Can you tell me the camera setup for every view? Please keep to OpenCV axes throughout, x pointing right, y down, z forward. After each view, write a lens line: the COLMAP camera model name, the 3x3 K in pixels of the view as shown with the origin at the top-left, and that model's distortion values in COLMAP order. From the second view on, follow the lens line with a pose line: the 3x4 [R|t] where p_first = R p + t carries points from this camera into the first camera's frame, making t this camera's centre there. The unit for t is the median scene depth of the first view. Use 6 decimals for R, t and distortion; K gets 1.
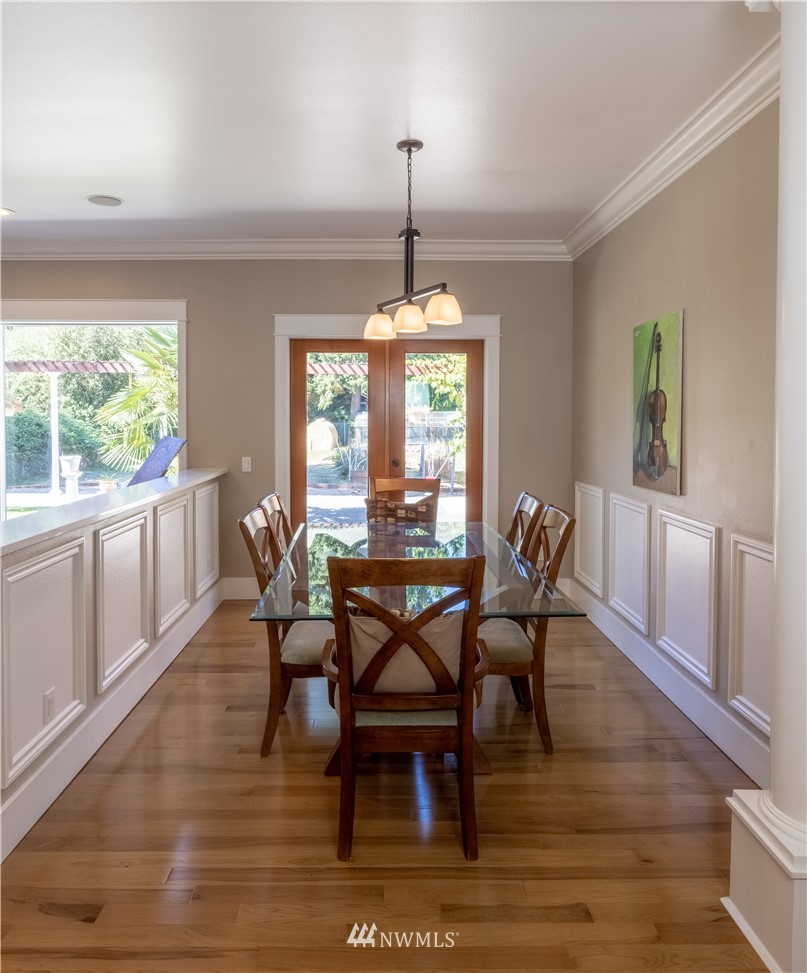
lens RADIAL K [[691.7, 0, 375.3], [0, 691.7, 435.2], [0, 0, 1]] dist [0.007468, 0.003592]
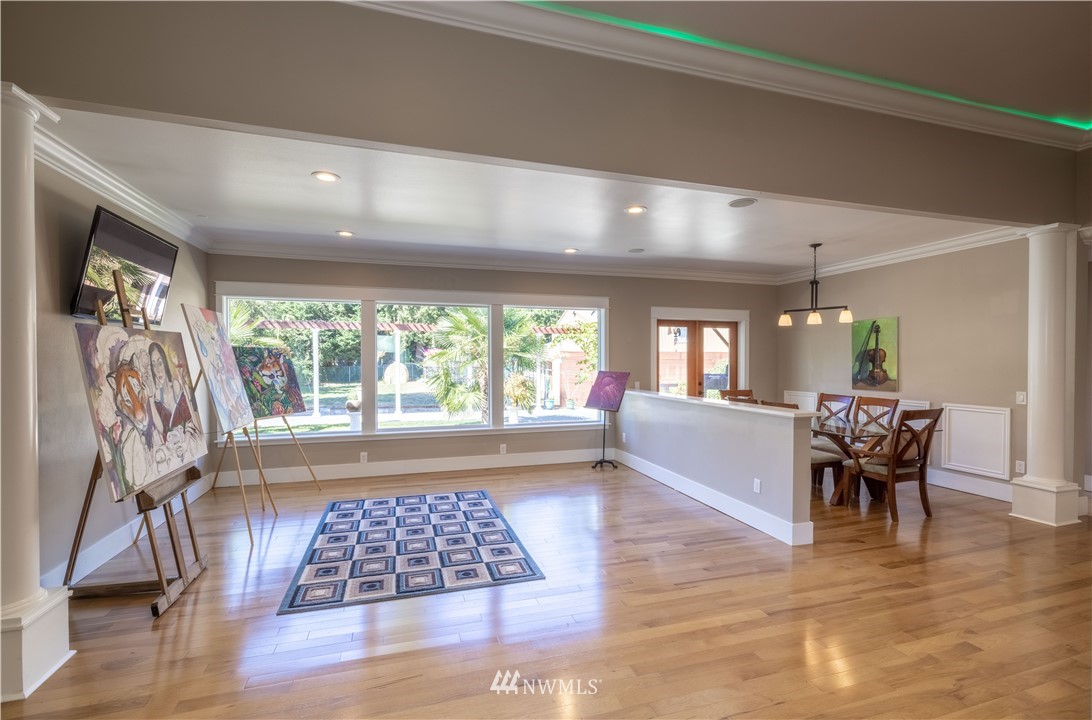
lens RADIAL K [[477.9, 0, 545.9], [0, 477.9, 363.4], [0, 0, 1]] dist [-0.000568, -0.000202]
pose [[0.952688, -0.004737, 0.303914, -1.207934], [0.010406, 0.999801, -0.017035, 0.002698], [-0.303773, 0.019391, 0.952547, -0.240543]]
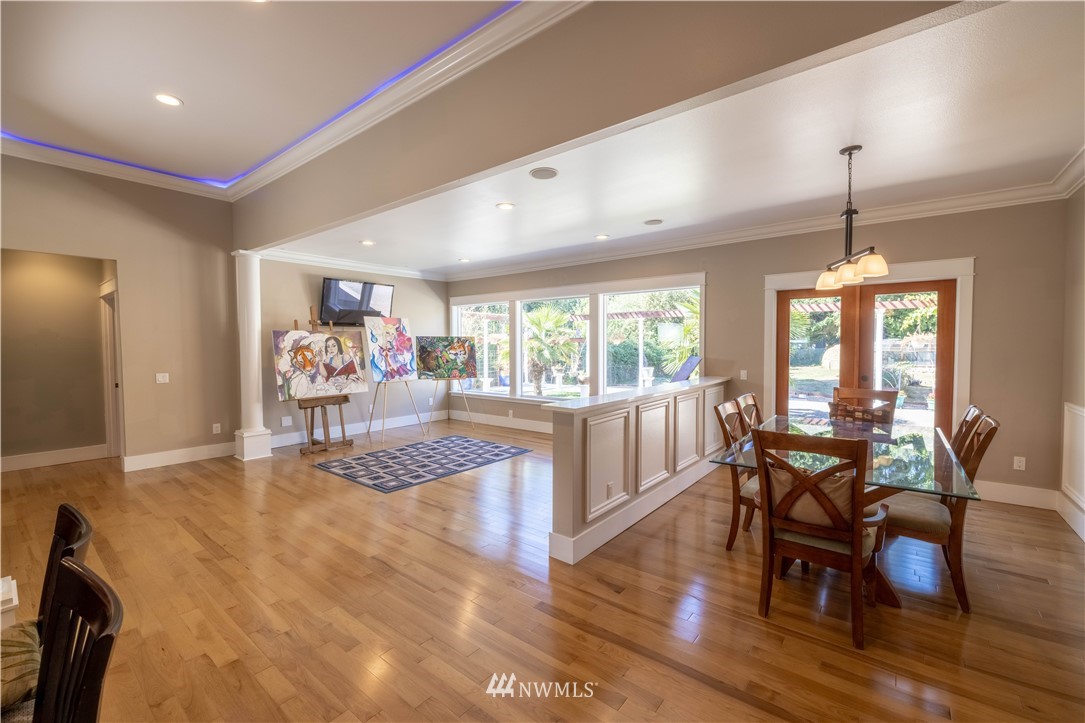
lens RADIAL K [[451.2, 0, 541.1], [0, 451.2, 357.7], [0, 0, 1]] dist [-0.002336, -0.000304]
pose [[0.785485, 0.014966, -0.618700, 0.117823], [-0.012503, 0.999887, 0.008314, 0.001751], [0.618754, 0.001205, 0.785584, -0.094451]]
